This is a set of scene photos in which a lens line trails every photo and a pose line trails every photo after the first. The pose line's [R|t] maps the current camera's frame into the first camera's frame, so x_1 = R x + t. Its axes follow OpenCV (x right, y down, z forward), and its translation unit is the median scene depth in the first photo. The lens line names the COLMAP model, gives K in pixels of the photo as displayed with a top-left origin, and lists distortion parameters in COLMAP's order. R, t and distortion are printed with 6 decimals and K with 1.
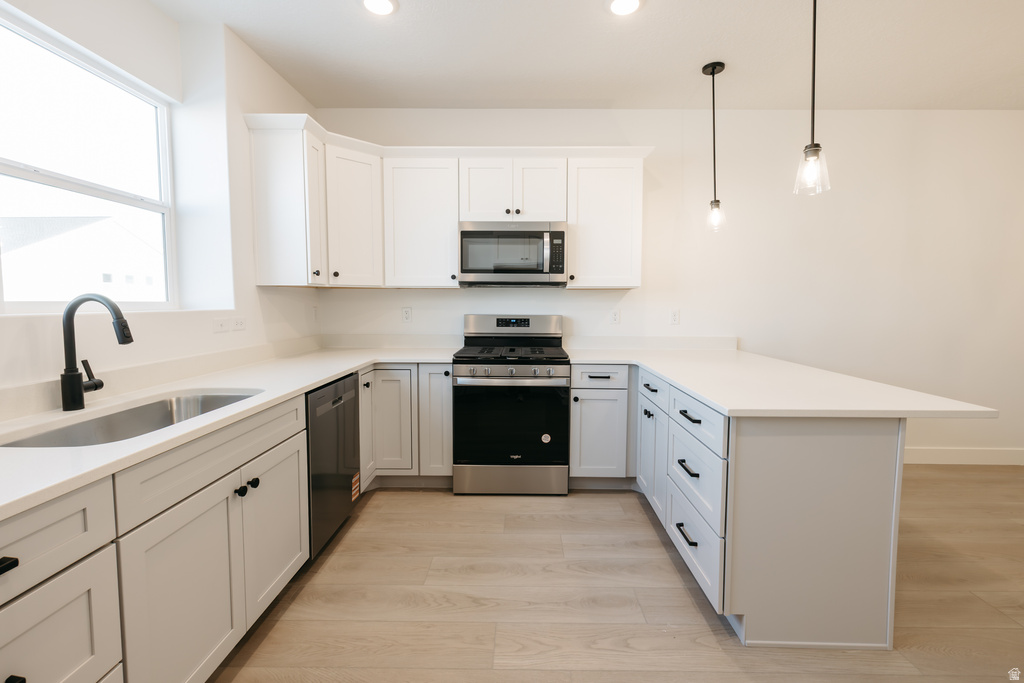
lens RADIAL K [[440.8, 0, 517.1], [0, 440.8, 334.8], [0, 0, 1]] dist [-0.002032, -0.000085]
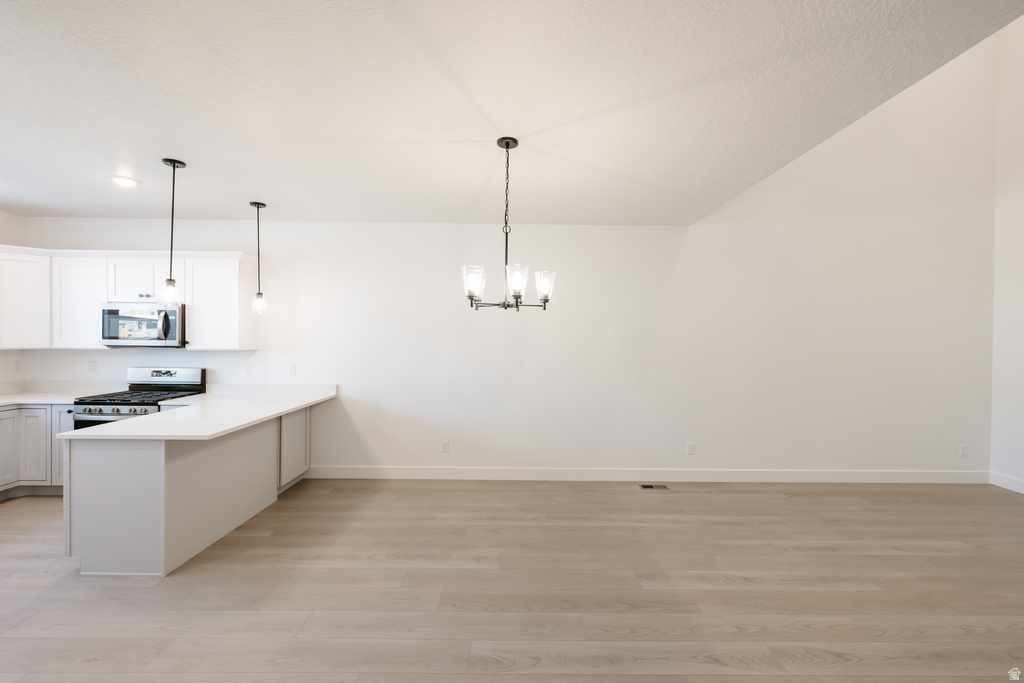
lens RADIAL K [[440.3, 0, 524.7], [0, 440.3, 341.3], [0, 0, 1]] dist [0.000845, 0.000278]
pose [[0.999779, 0.006583, 0.019977, 1.251698], [-0.005368, 0.998168, -0.060268, -0.059073], [-0.020337, 0.060147, 0.997982, -0.449865]]
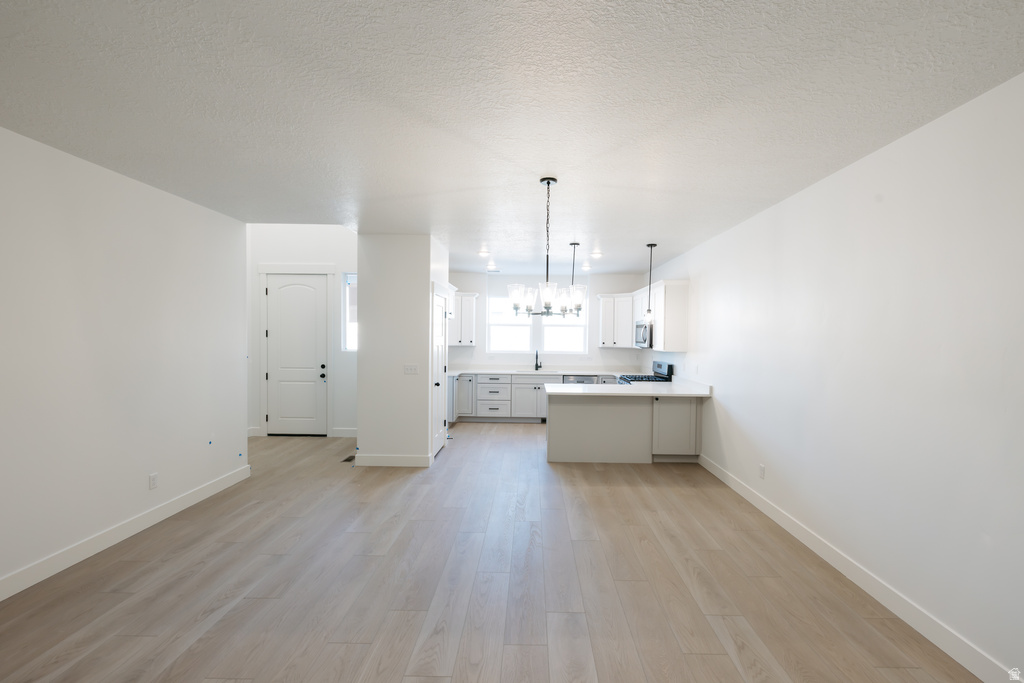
lens RADIAL K [[440.8, 0, 517.1], [0, 440.8, 334.8], [0, 0, 1]] dist [-0.002032, -0.000085]
pose [[-0.014841, -0.005283, -0.999876, 2.386636], [-0.086881, 0.996211, -0.003974, -0.123484], [0.996108, 0.086811, -0.015243, 0.414693]]
